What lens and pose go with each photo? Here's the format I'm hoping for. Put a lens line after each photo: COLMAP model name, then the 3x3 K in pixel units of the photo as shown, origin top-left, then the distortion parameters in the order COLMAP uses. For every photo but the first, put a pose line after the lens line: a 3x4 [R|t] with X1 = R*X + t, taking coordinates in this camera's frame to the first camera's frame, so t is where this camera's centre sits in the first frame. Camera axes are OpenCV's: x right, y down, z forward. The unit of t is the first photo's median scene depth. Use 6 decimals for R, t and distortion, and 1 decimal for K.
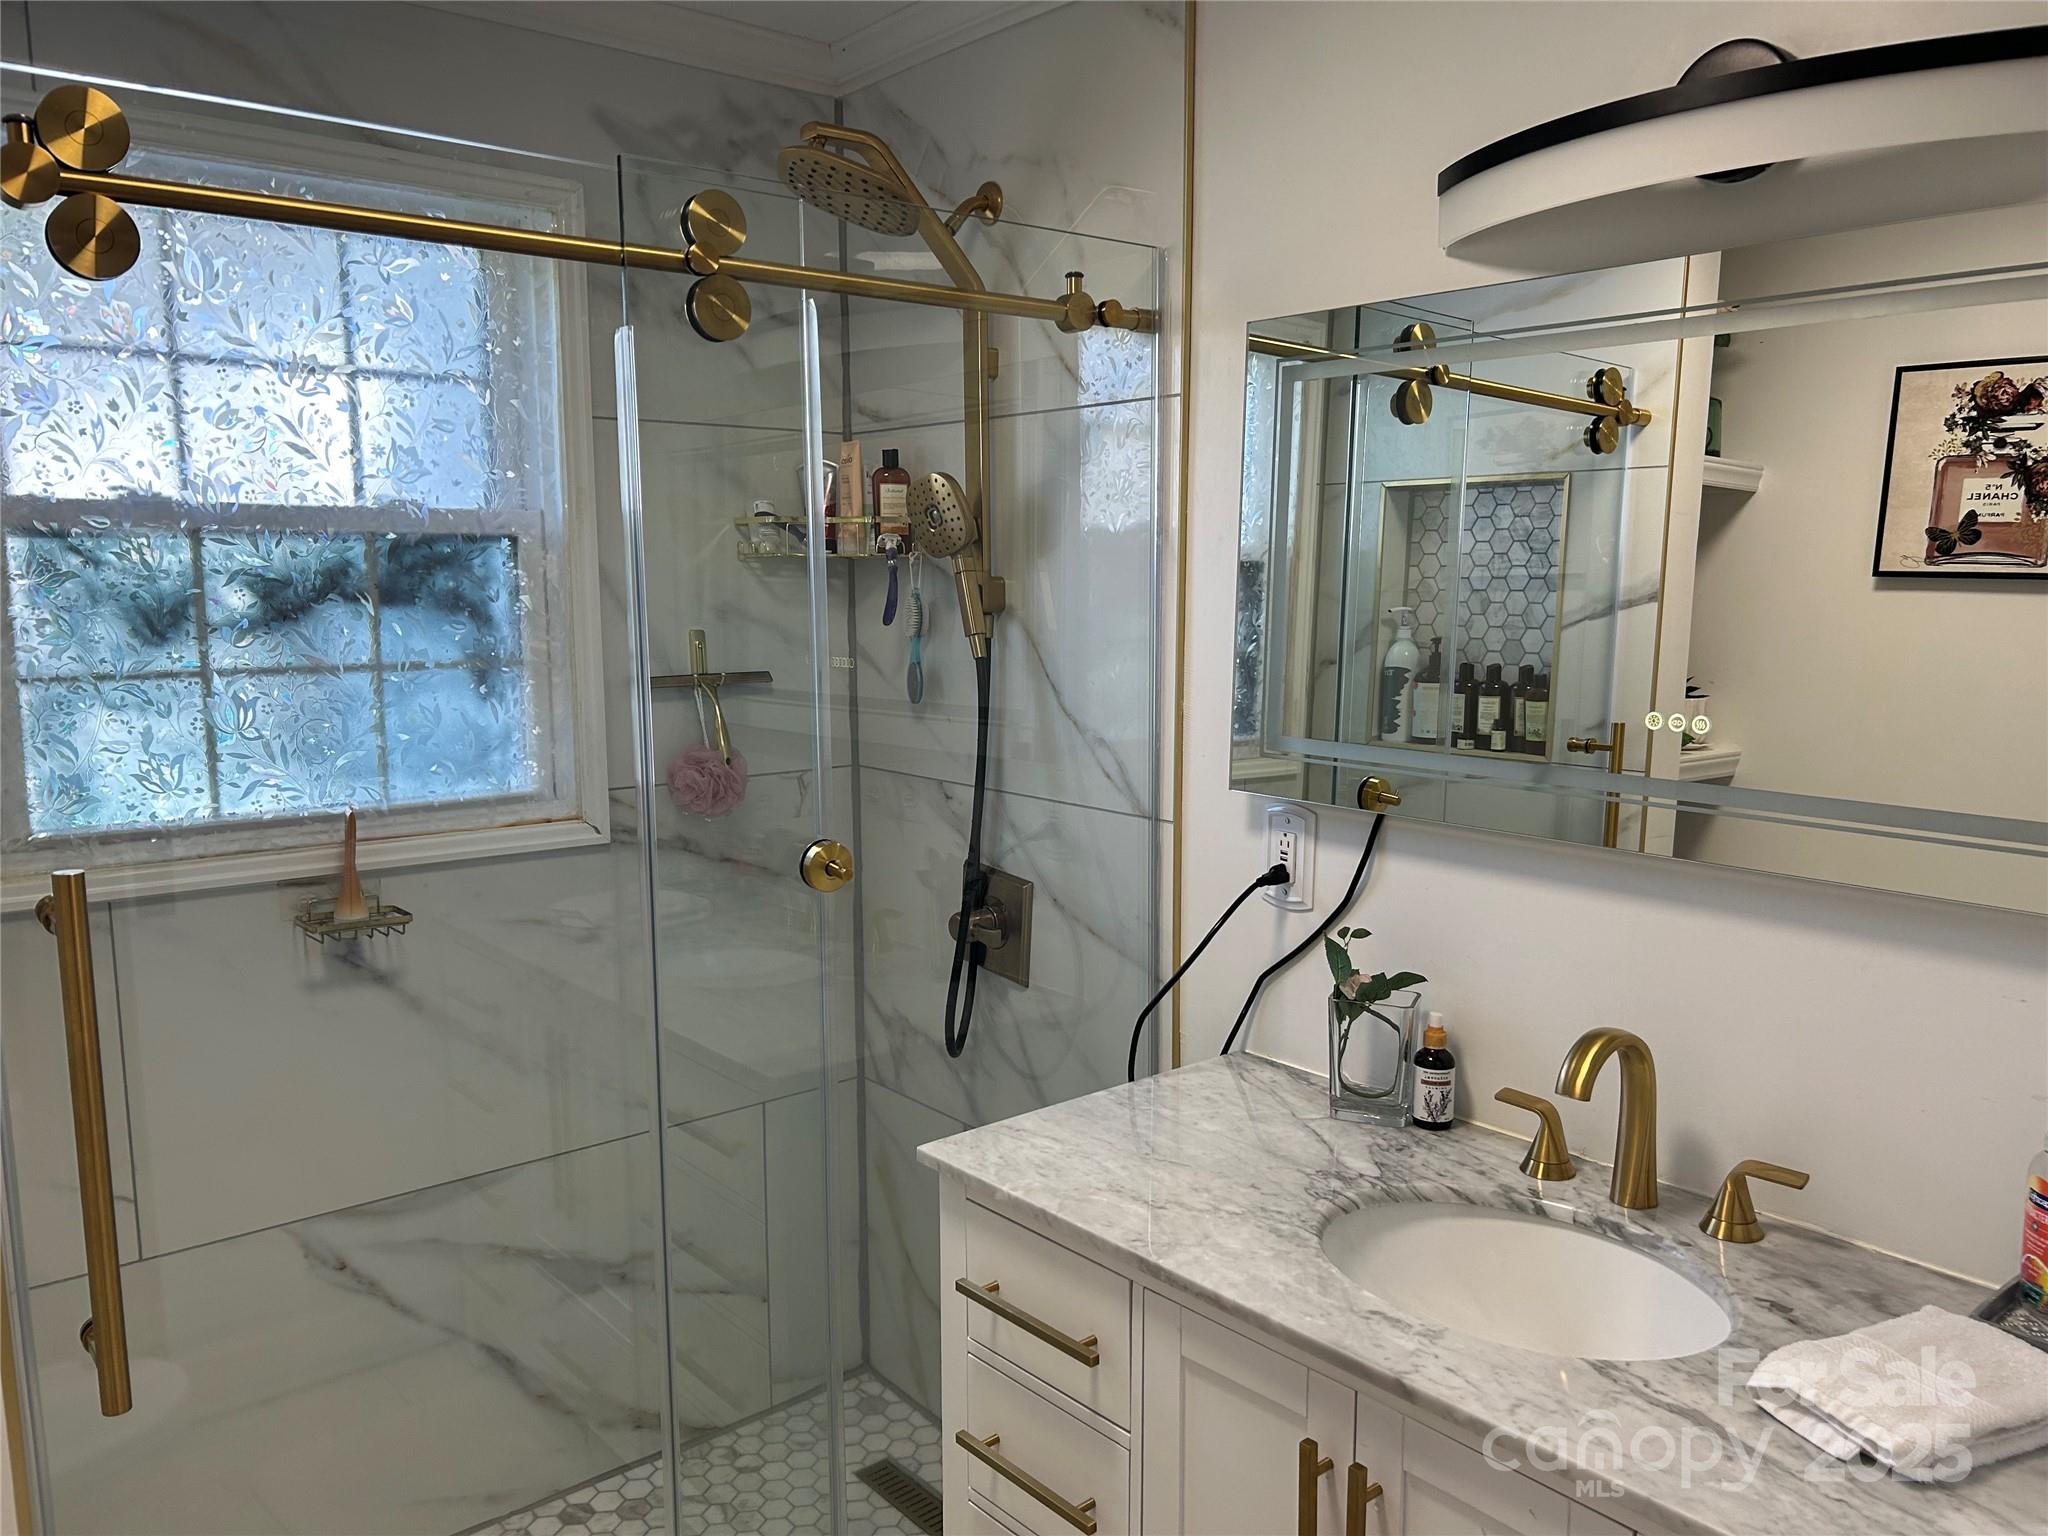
lens RADIAL K [[1553.3, 0, 1024.3], [0, 1553.3, 776.7], [0, 0, 1]] dist [0.015759, -0.008265]
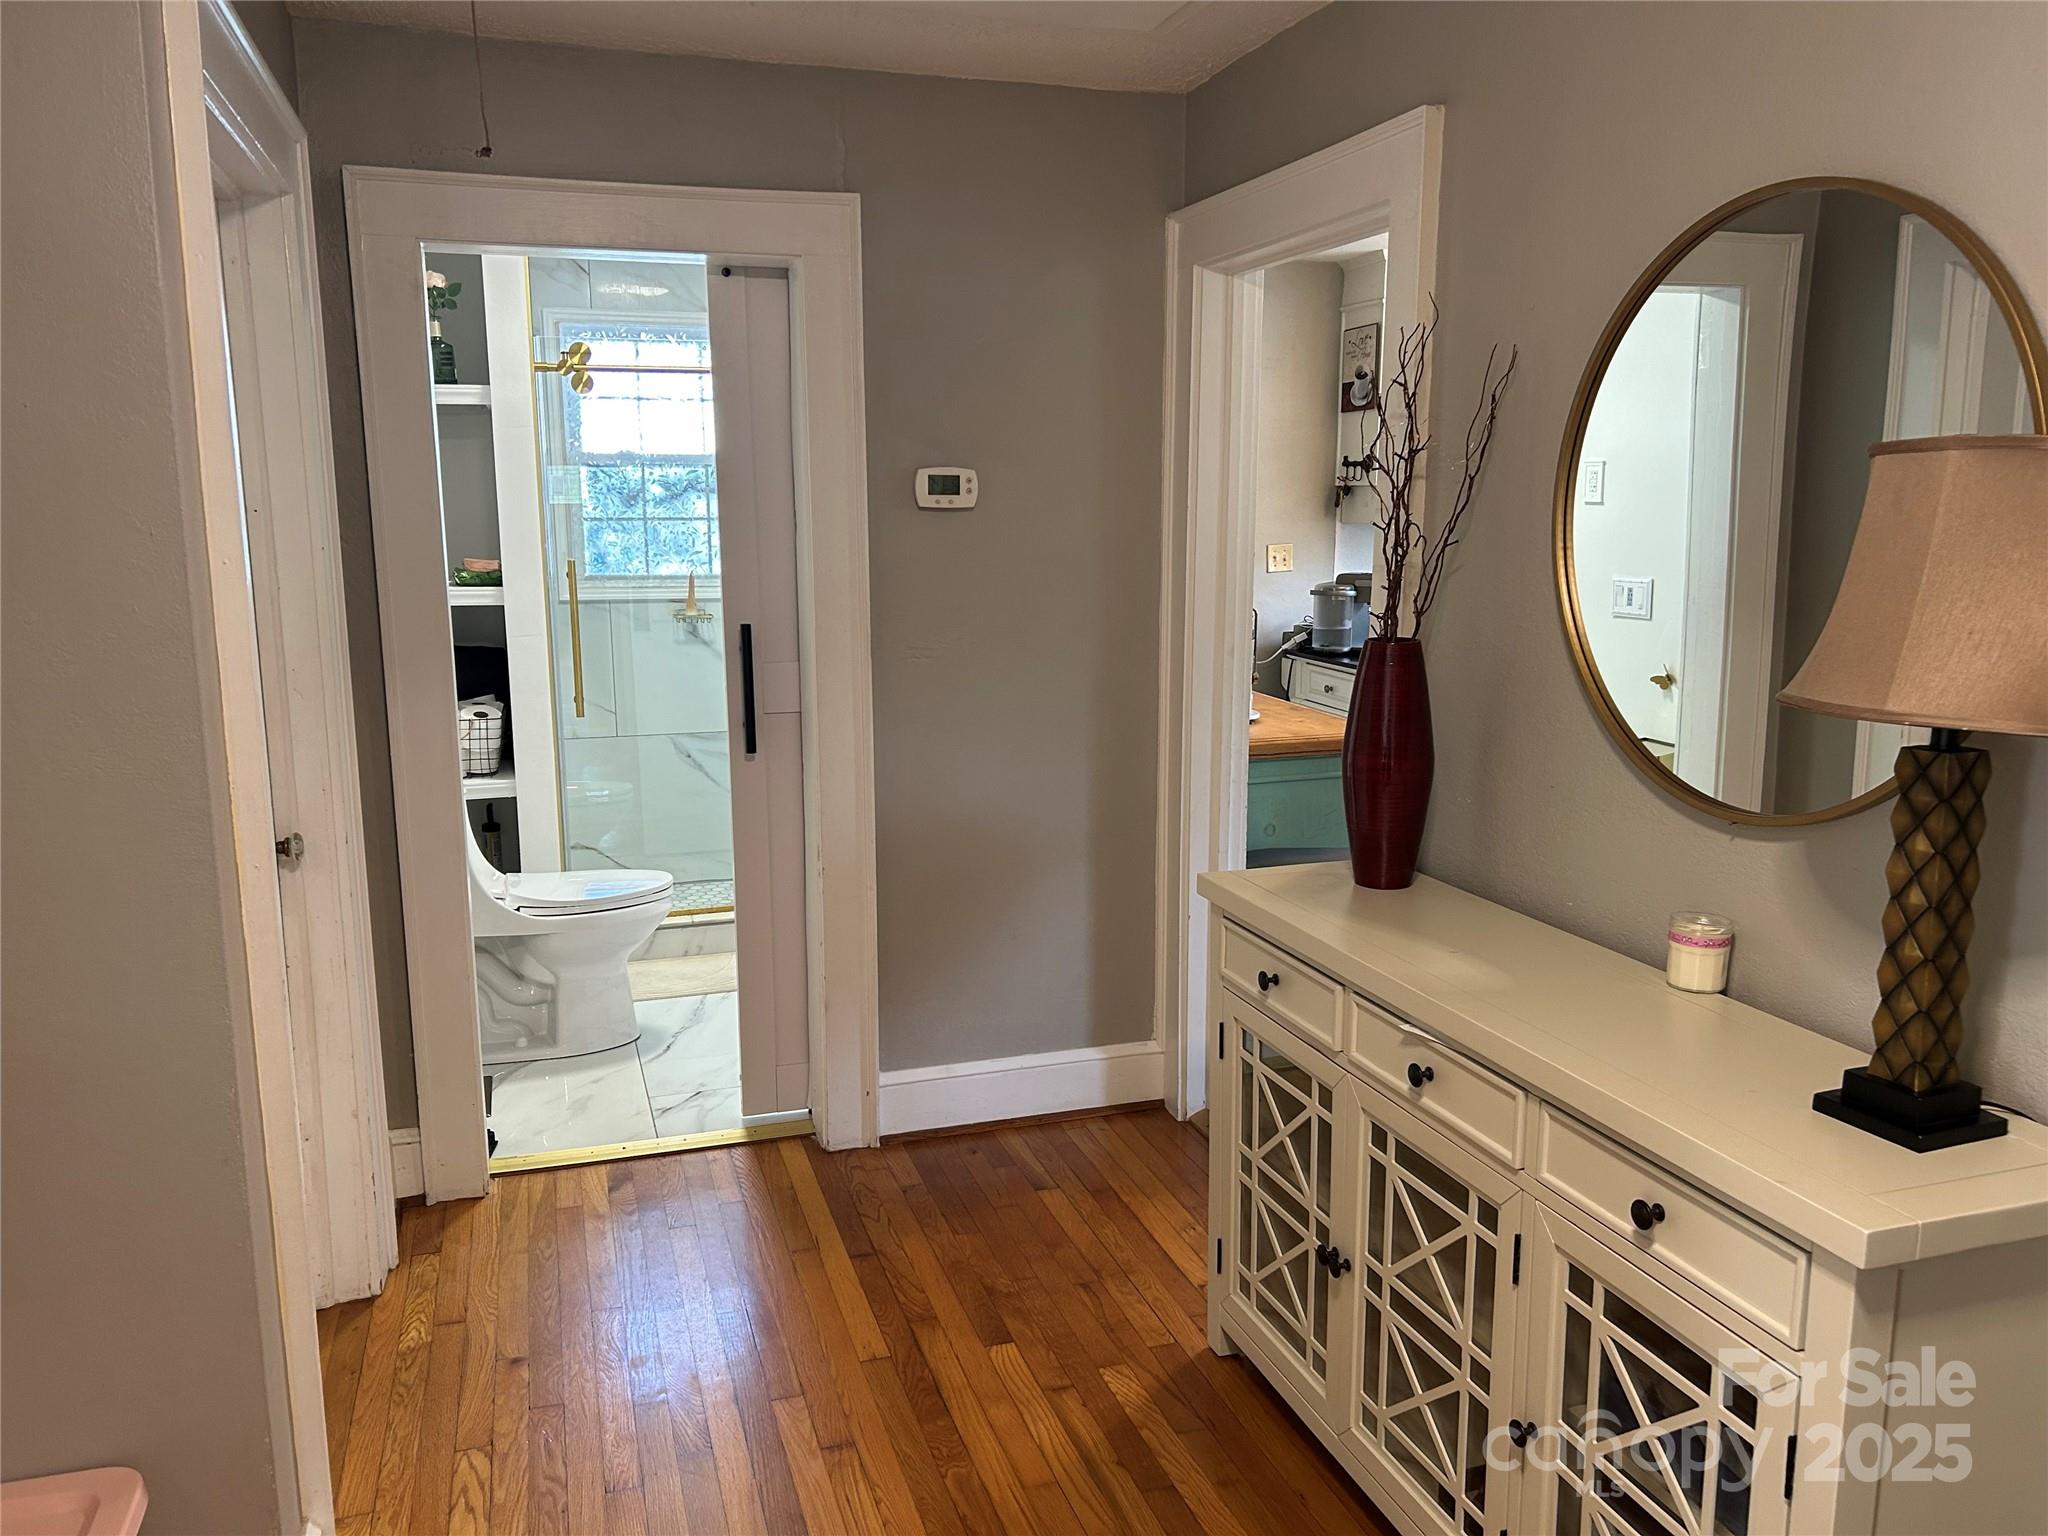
lens RADIAL K [[1553.3, 0, 1019.9], [0, 1553.3, 768.8], [0, 0, 1]] dist [0.015759, -0.008265]
pose [[0.927148, 0.062962, -0.369367, 1.075326], [-0.047191, 0.997553, 0.051588, 0.192640], [0.371711, -0.030399, 0.927851, -1.236482]]
